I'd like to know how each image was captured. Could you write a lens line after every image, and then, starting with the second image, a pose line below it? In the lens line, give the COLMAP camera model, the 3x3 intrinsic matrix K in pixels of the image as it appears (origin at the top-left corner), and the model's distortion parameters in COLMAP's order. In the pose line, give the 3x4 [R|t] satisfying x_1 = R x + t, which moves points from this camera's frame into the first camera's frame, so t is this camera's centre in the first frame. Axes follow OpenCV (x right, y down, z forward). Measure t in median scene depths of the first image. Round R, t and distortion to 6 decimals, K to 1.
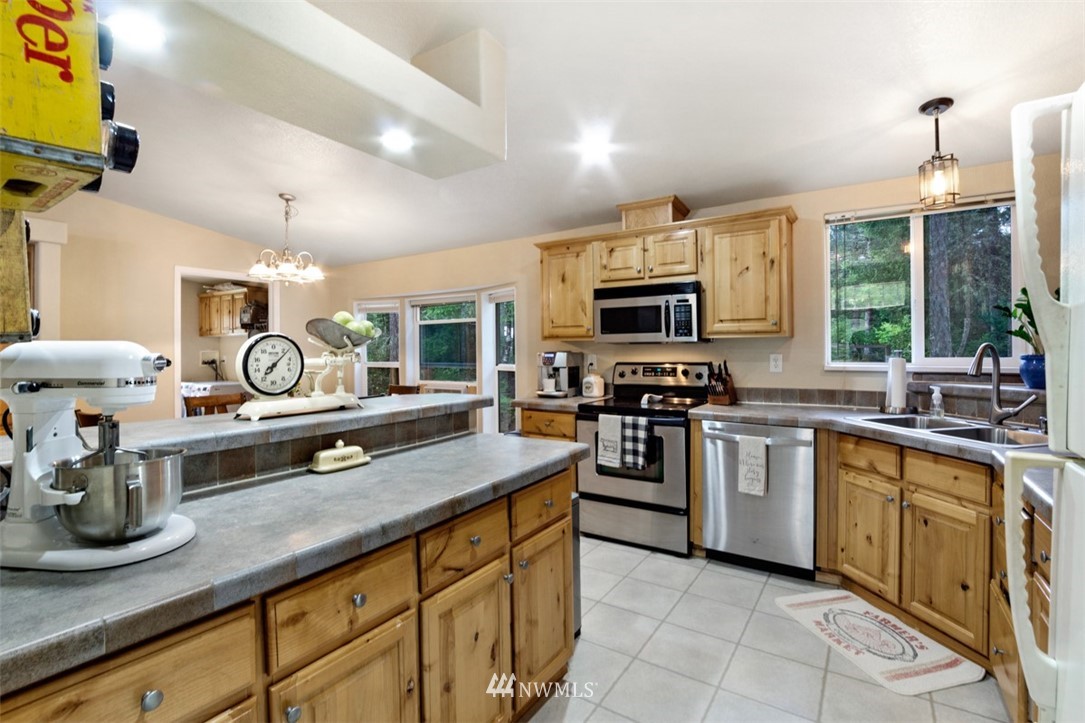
lens RADIAL K [[494.4, 0, 548.4], [0, 494.4, 347.7], [0, 0, 1]] dist [-0.037152, 0.006754]
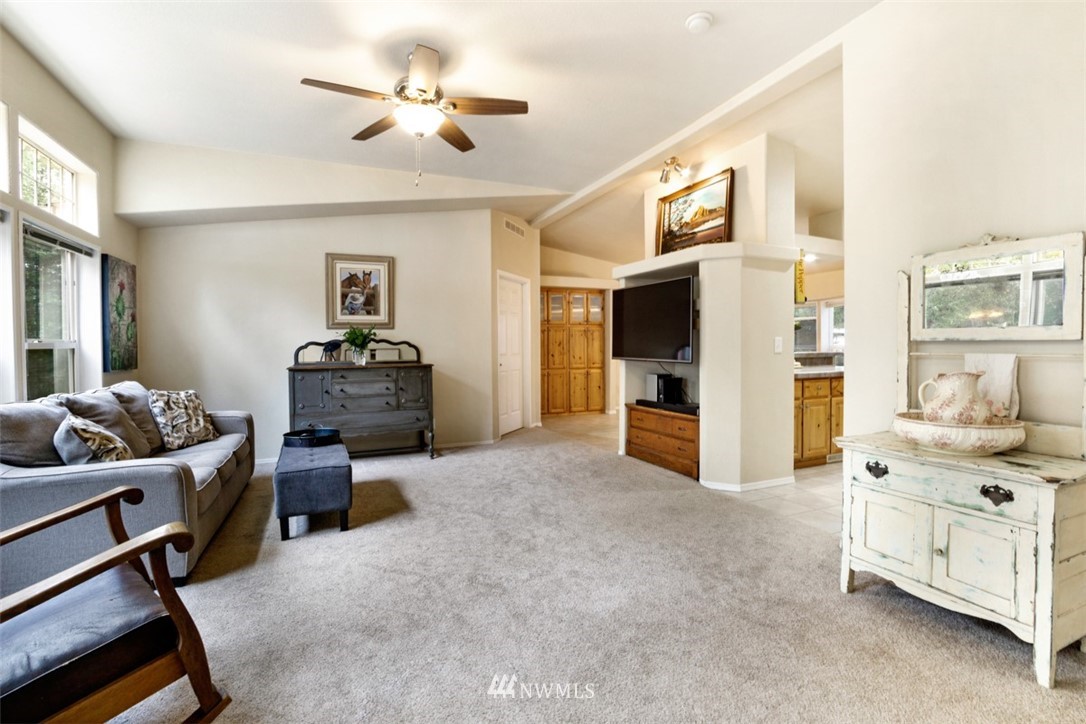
lens RADIAL K [[494.8, 0, 549.7], [0, 494.8, 355.3], [0, 0, 1]] dist [-0.037152, 0.006754]
pose [[0.844031, 0.012761, -0.536142, -0.029518], [-0.000345, 0.999730, 0.023253, 0.044677], [0.536294, -0.019442, 0.843807, -1.276898]]
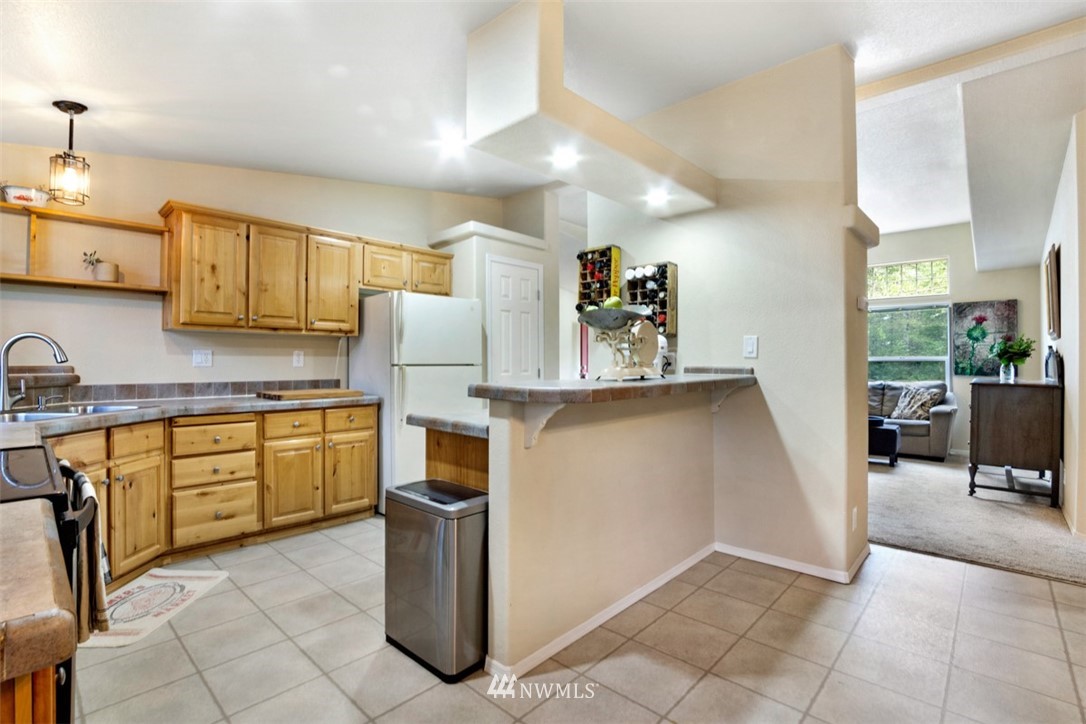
lens RADIAL K [[494.8, 0, 549.6], [0, 494.8, 359.6], [0, 0, 1]] dist [-0.037152, 0.006754]
pose [[-0.984648, 0.008759, 0.174331, -0.274886], [0.008619, 0.999962, -0.001562, 0.042509], [-0.174338, -0.000035, -0.984686, 1.258213]]
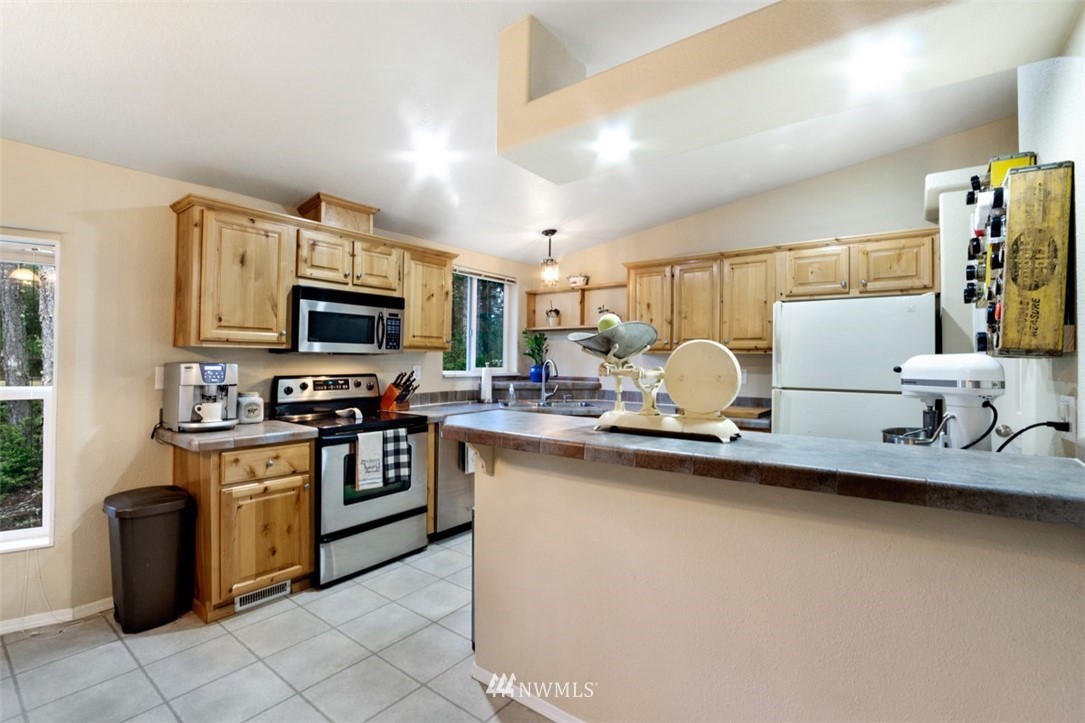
lens RADIAL K [[494.4, 0, 539.1], [0, 494.4, 354.1], [0, 0, 1]] dist [-0.037152, 0.006754]
pose [[0.077693, 0.021263, 0.996751, -0.743895], [-0.008668, 0.999749, -0.020651, 0.007568], [-0.996940, -0.007036, 0.077858, 0.605836]]
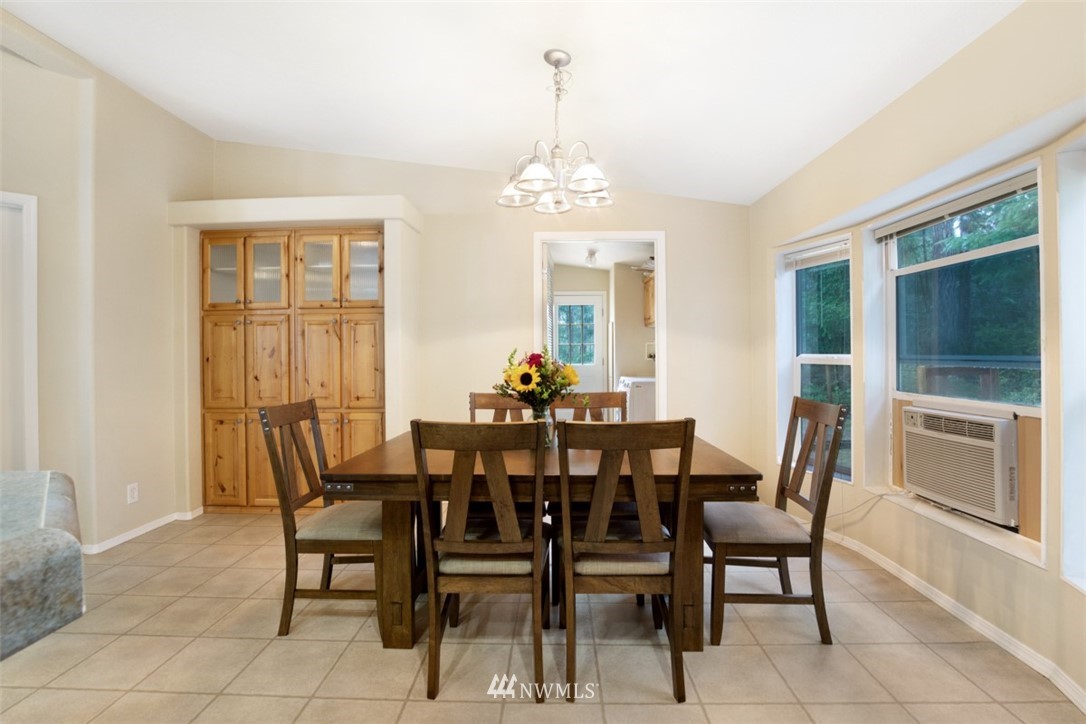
lens RADIAL K [[494.8, 0, 543.8], [0, 494.8, 351.9], [0, 0, 1]] dist [-0.037152, 0.006754]
pose [[0.523283, 0.000640, -0.852159, -0.065656], [0.003906, 0.999987, 0.003150, 0.041881], [0.852150, -0.004977, 0.523274, 0.799628]]
